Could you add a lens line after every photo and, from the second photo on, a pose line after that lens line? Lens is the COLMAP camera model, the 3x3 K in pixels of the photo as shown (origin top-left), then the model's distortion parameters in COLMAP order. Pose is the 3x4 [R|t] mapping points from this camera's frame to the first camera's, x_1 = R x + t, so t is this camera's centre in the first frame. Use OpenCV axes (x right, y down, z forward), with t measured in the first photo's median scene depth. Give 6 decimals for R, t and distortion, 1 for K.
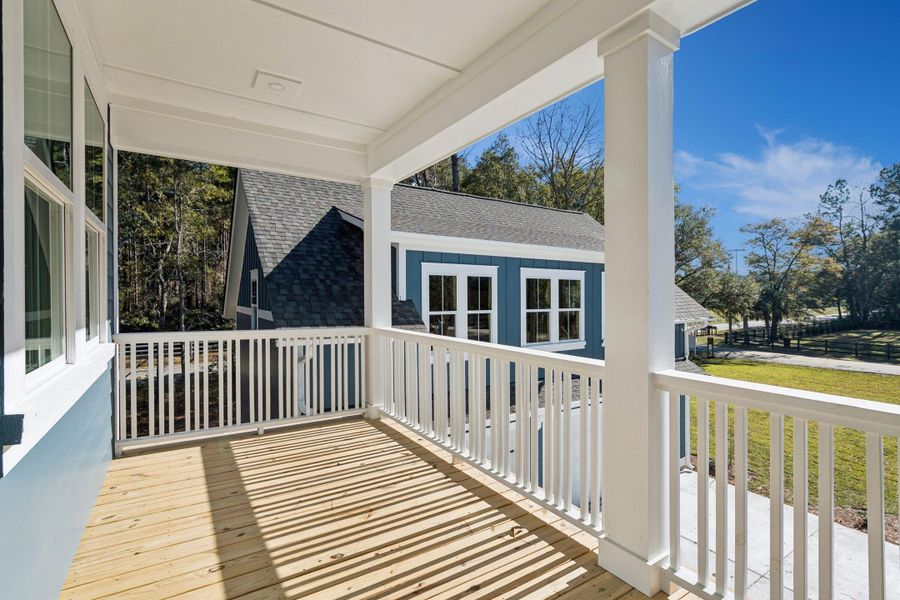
lens RADIAL K [[427.2, 0, 450.0], [0, 427.2, 300.0], [0, 0, 1]] dist [0.021973, -0.000338]
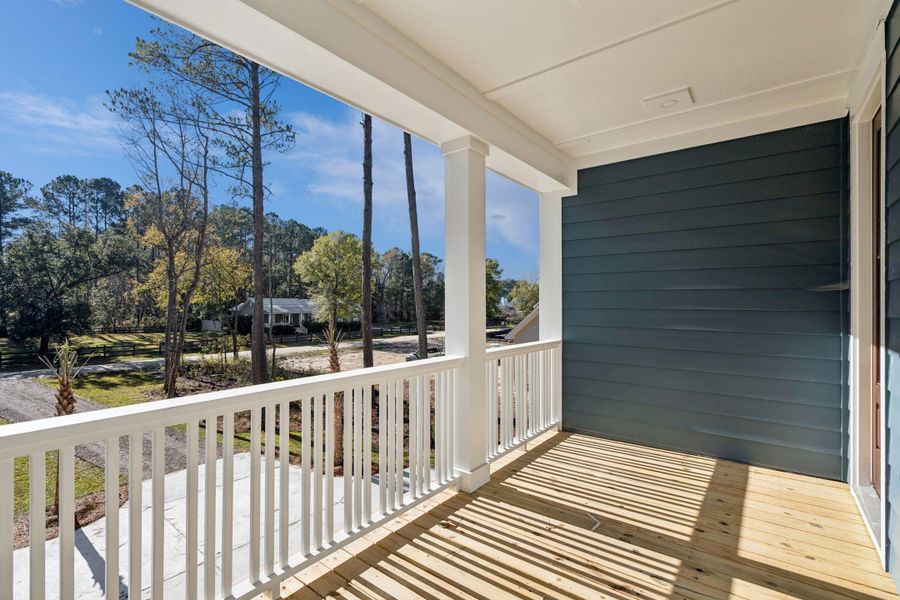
lens RADIAL K [[413.9, 0, 457.1], [0, 413.9, 303.2], [0, 0, 1]] dist [0.024854, -0.000320]
pose [[-0.354789, 0.015513, 0.934818, -0.813739], [0.013218, 0.999846, -0.011576, 0.001864], [-0.934853, 0.008249, -0.354940, 1.320769]]
